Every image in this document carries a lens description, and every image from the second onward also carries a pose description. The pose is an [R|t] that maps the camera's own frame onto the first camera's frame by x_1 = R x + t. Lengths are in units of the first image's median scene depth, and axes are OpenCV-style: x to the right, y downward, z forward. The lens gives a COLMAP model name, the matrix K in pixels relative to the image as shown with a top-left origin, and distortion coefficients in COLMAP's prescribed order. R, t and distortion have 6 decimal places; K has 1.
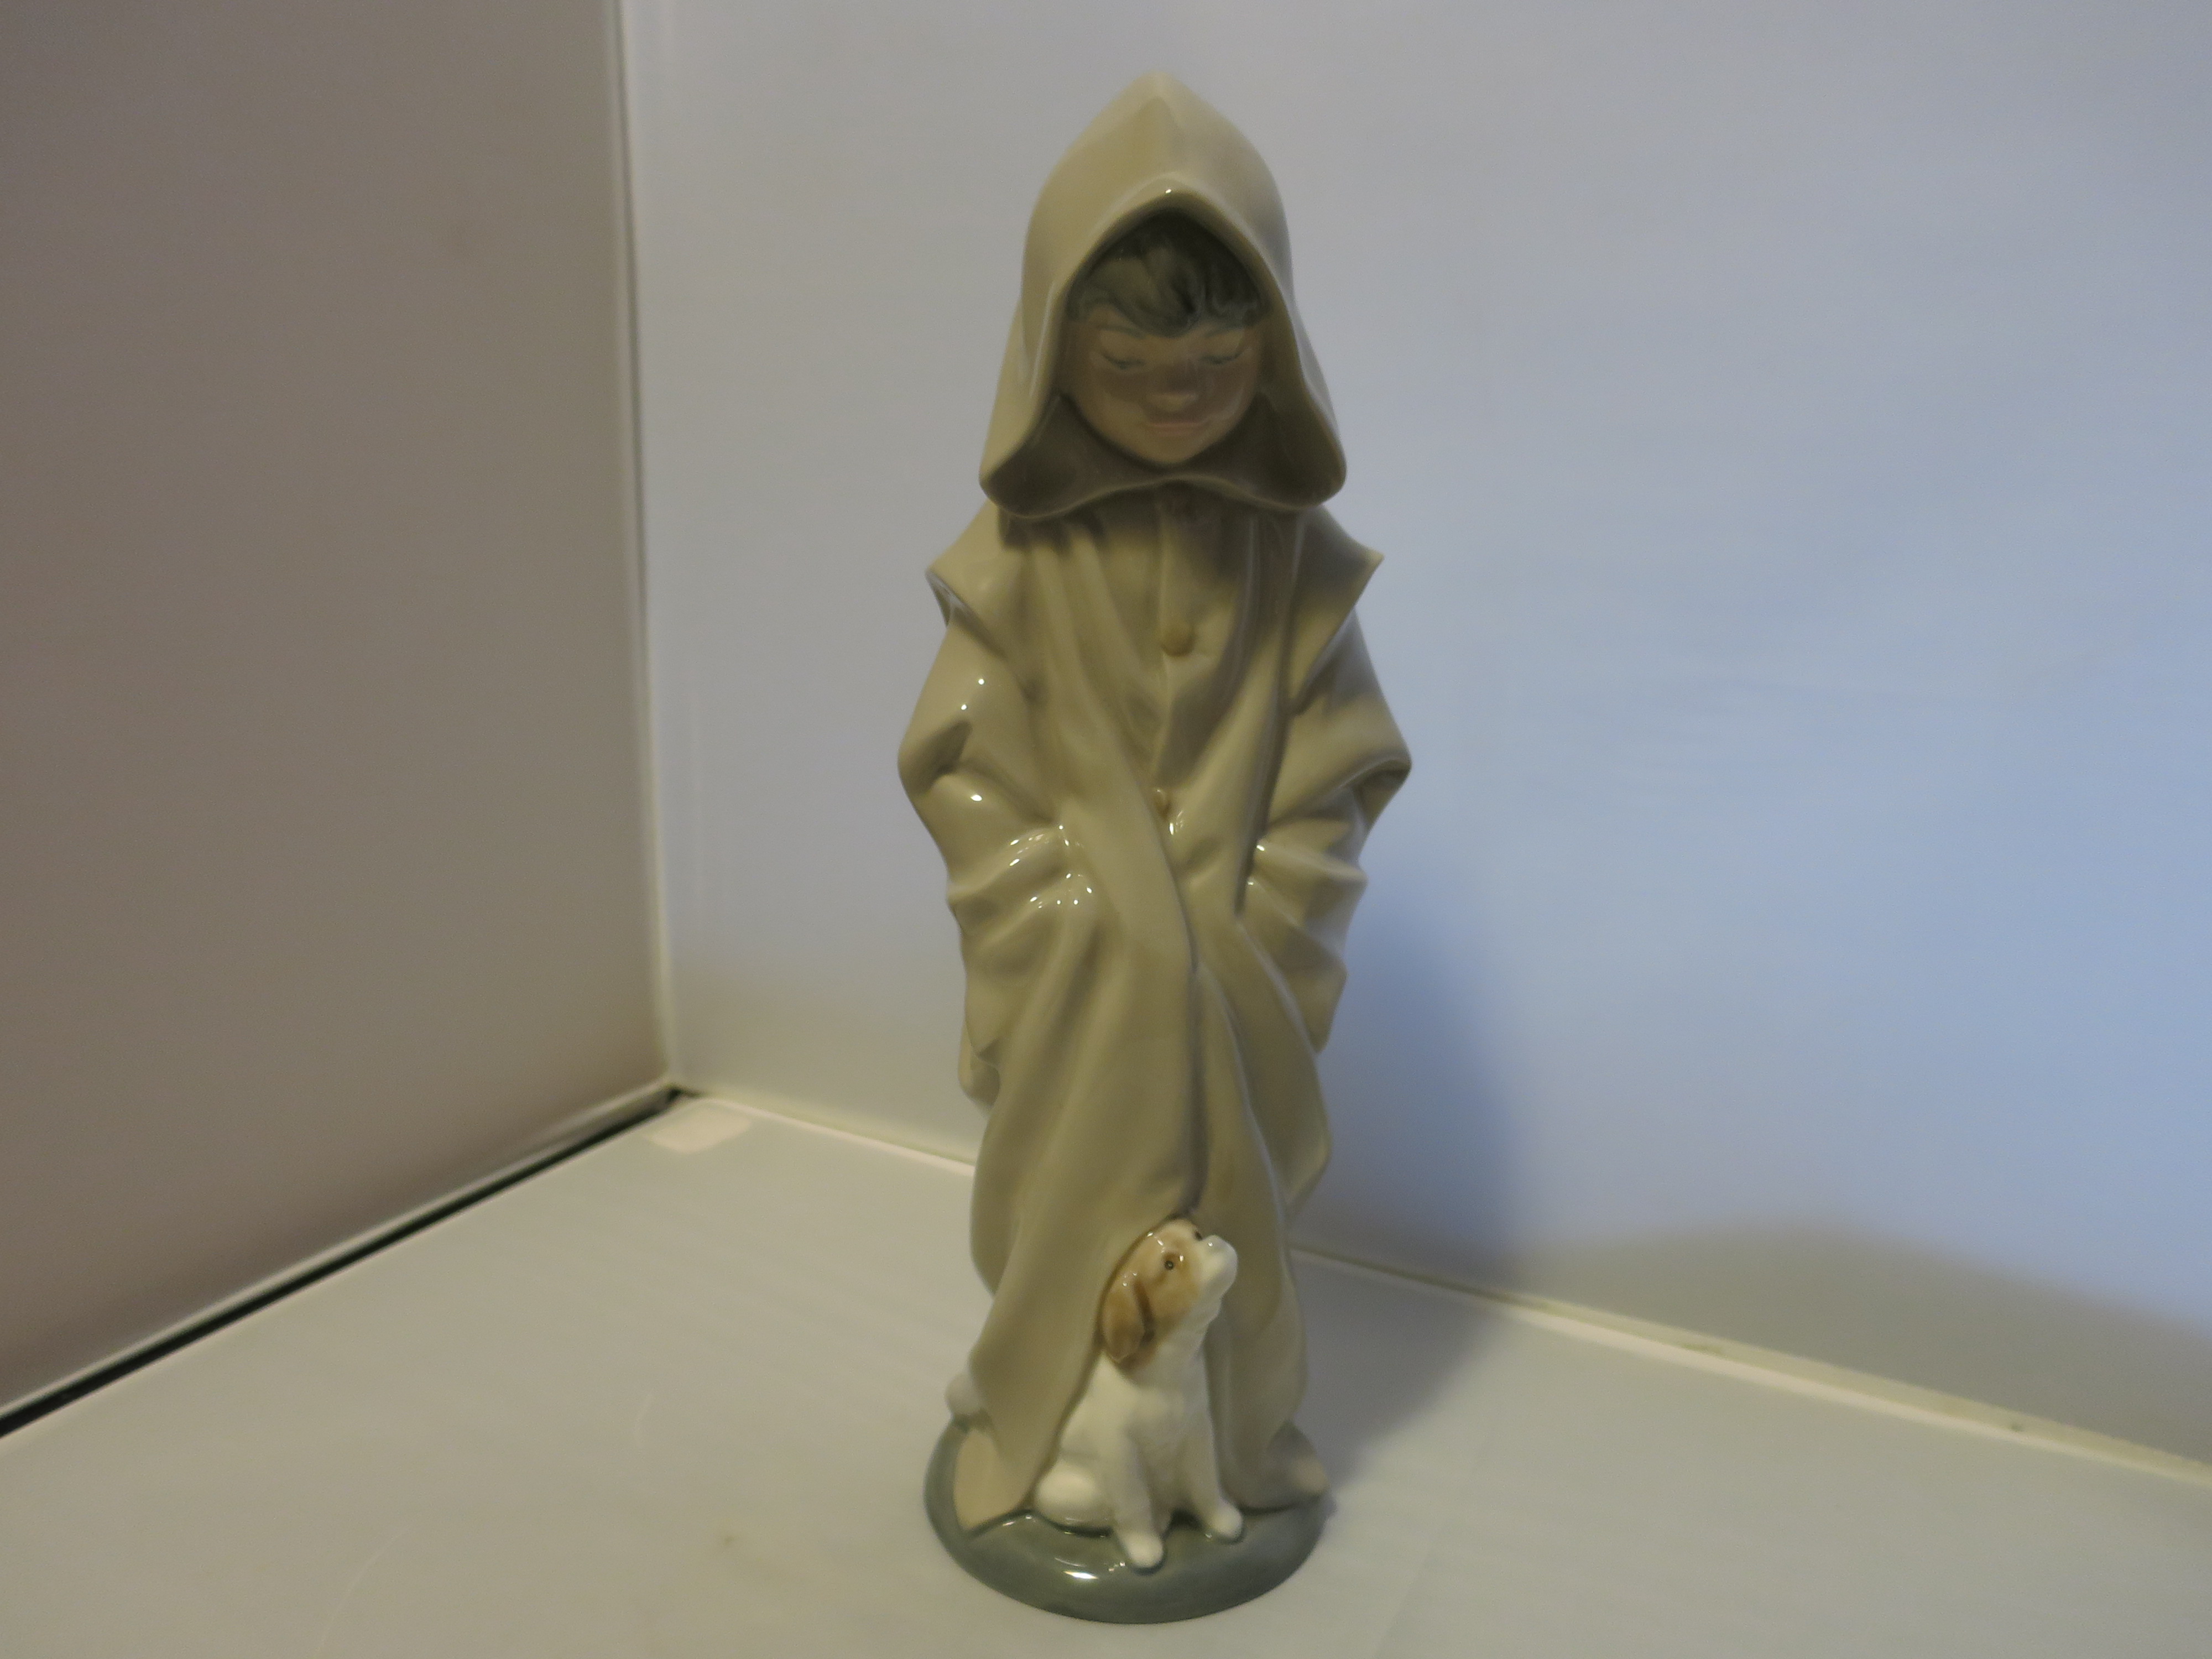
lens RADIAL K [[1589.7, 0, 1106.0], [0, 1589.7, 829.5], [0, 0, 1]] dist [-0.050824, 0.008119]
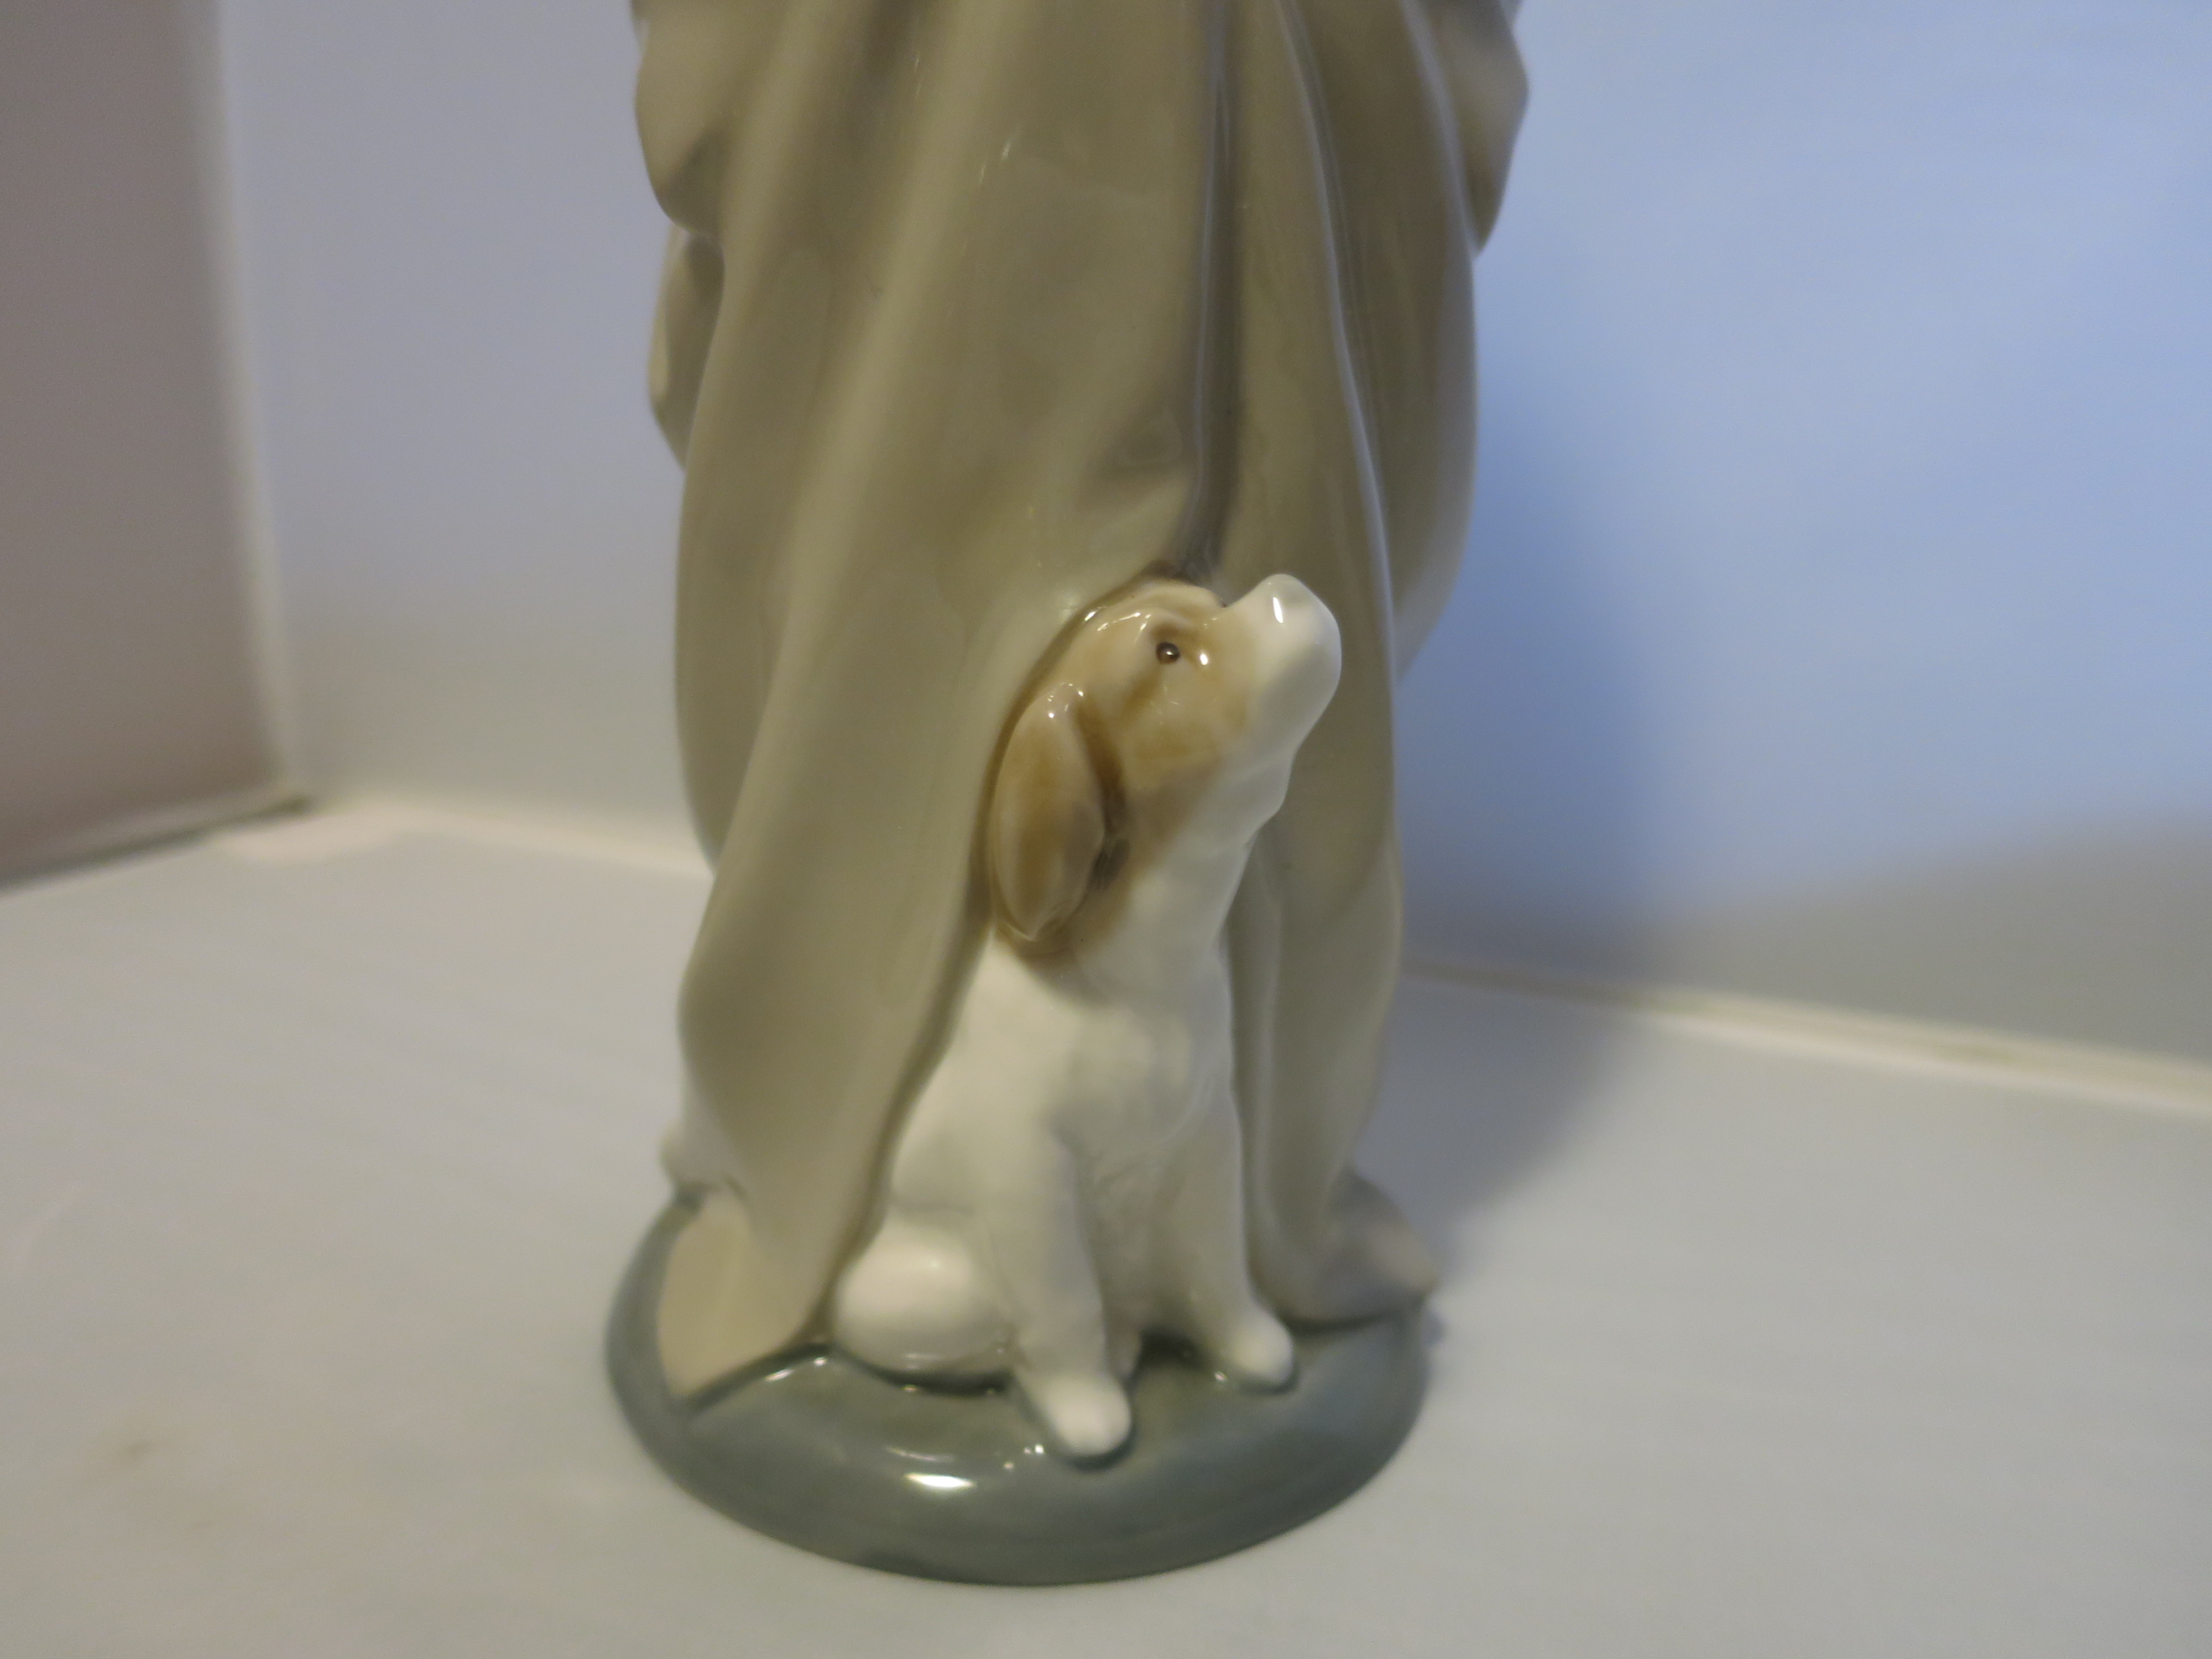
lens RADIAL K [[1589.7, 0, 1106.0], [0, 1589.7, 829.5], [0, 0, 1]] dist [-0.050824, 0.008119]
pose [[0.993986, -0.014623, 0.108526, -0.016654], [0.010798, 0.999302, 0.035750, 0.295396], [-0.108974, -0.034363, 0.993451, 0.601747]]
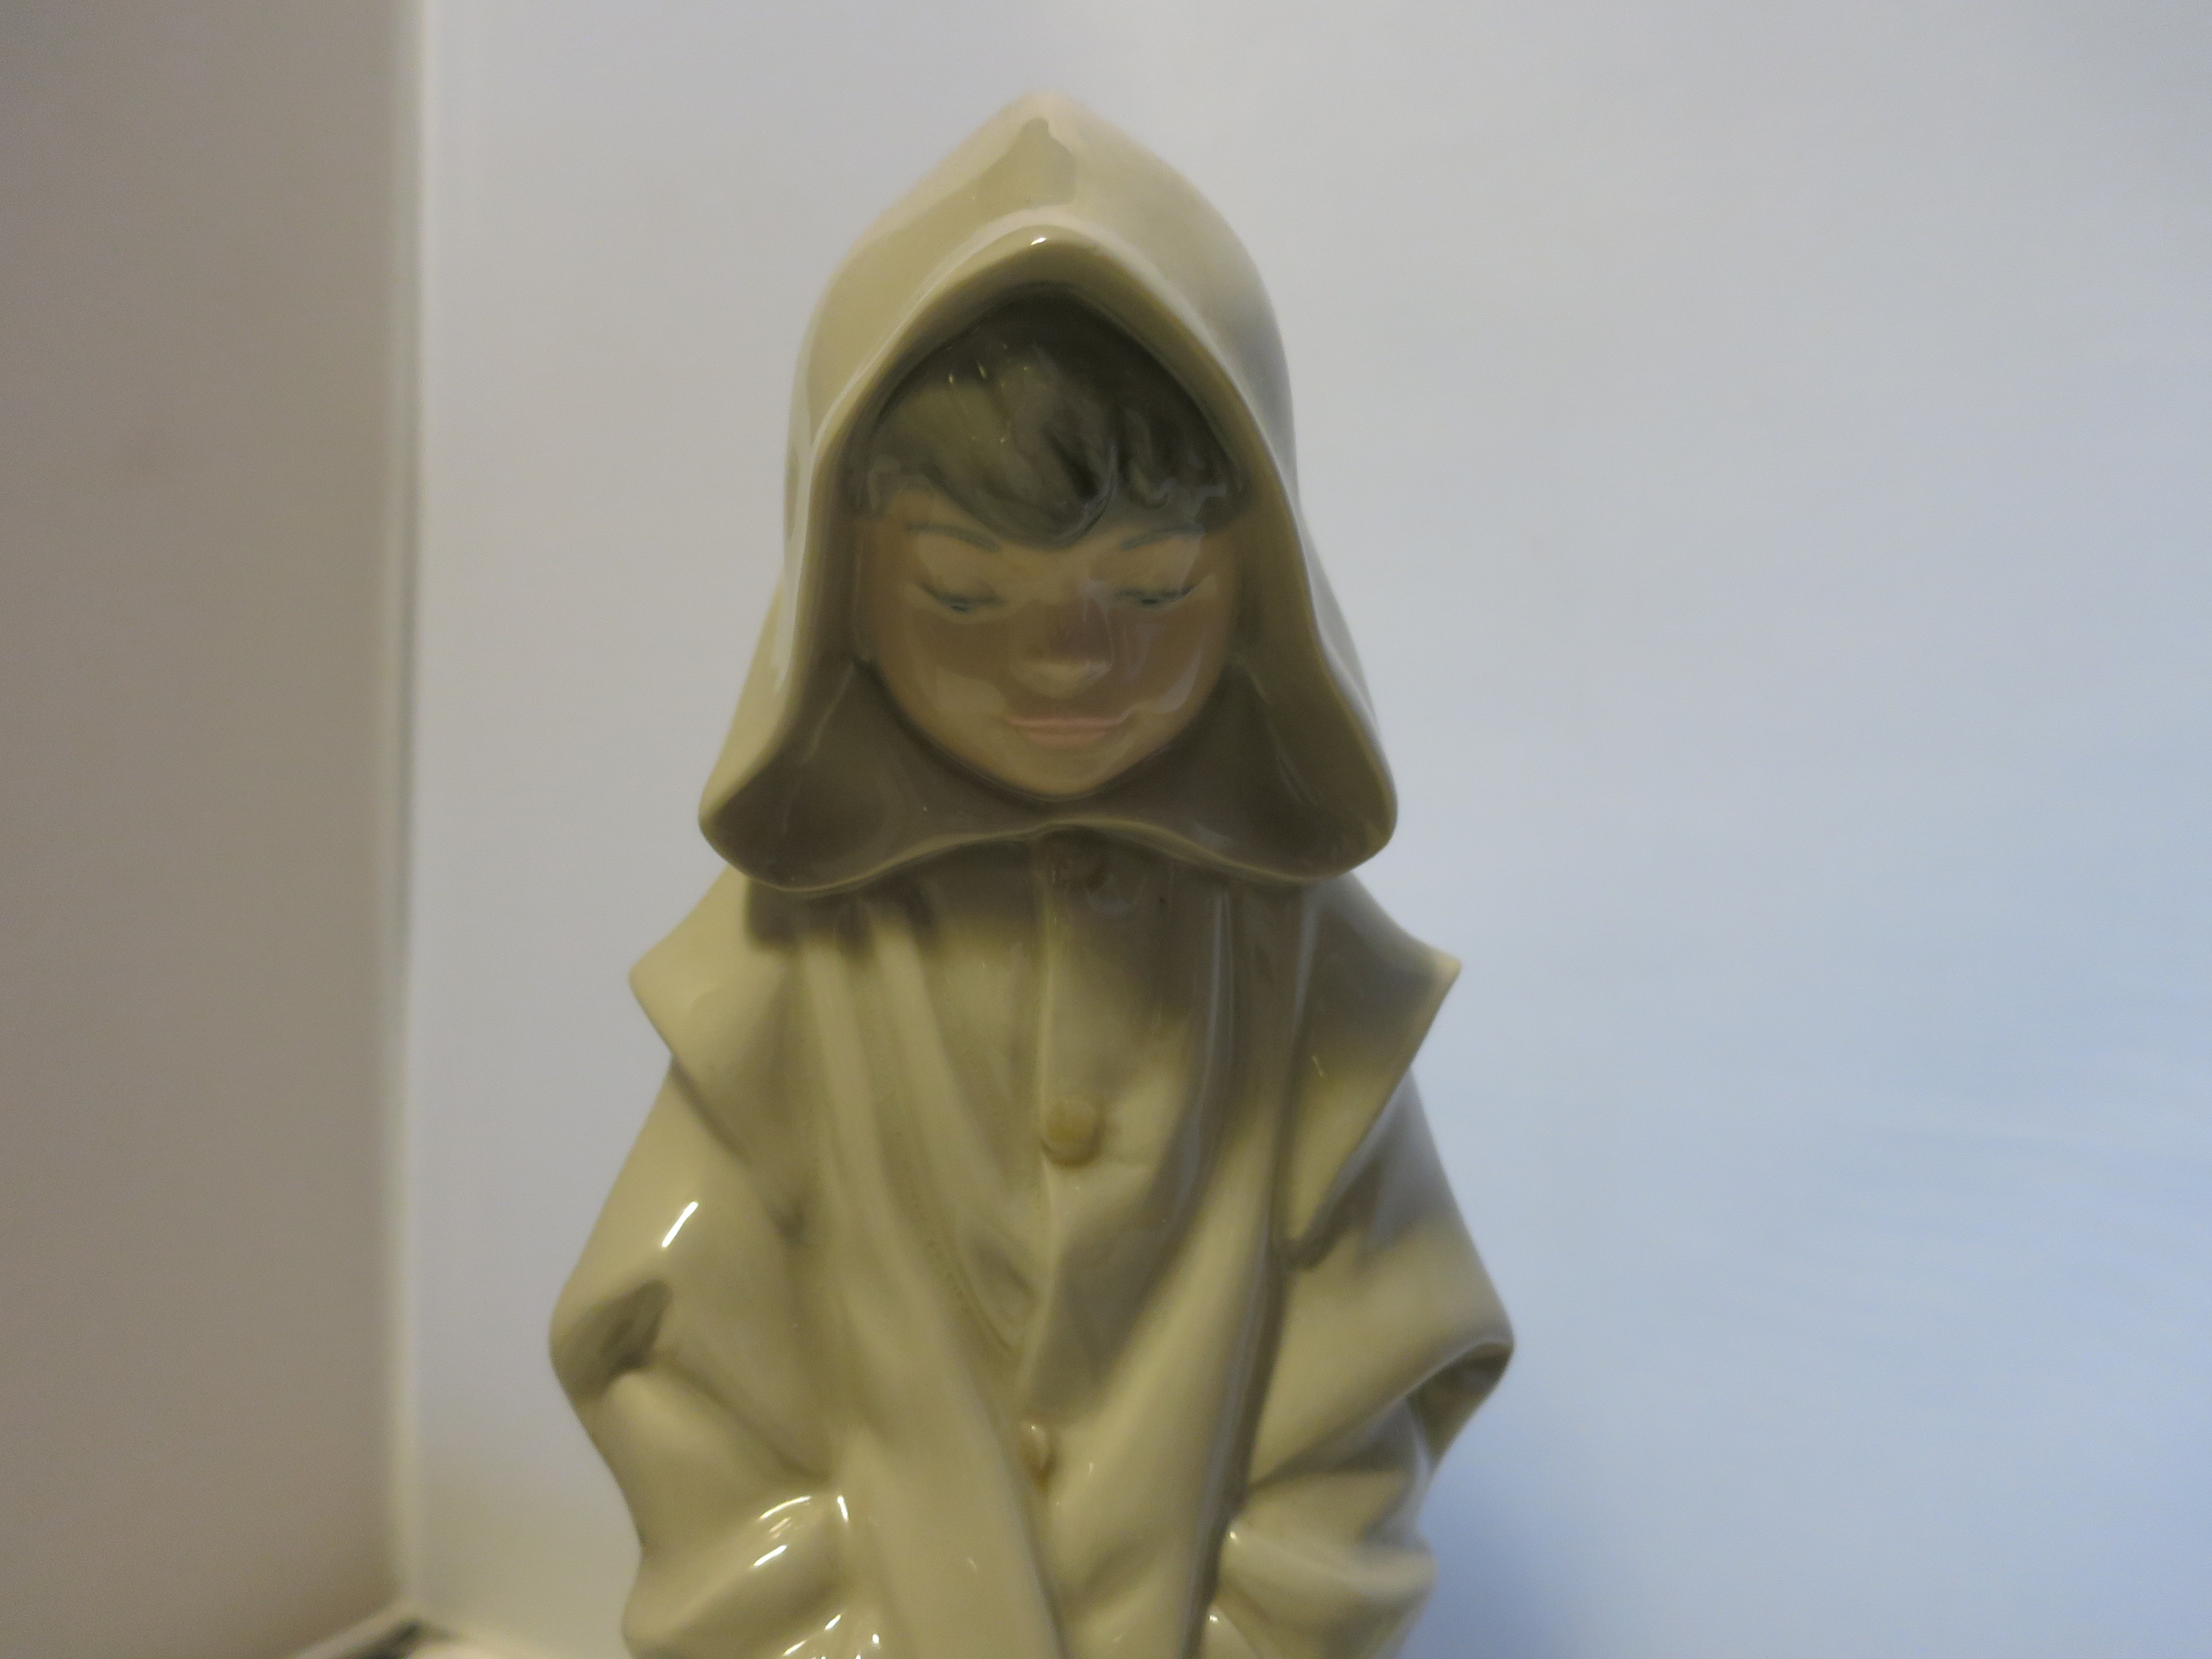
lens RADIAL K [[1589.7, 0, 1106.0], [0, 1589.7, 829.5], [0, 0, 1]] dist [-0.050824, 0.008119]
pose [[0.999845, 0.015435, 0.008439, 0.049151], [-0.013625, 0.982931, -0.183470, -0.119398], [-0.011127, 0.183326, 0.982989, 0.469943]]
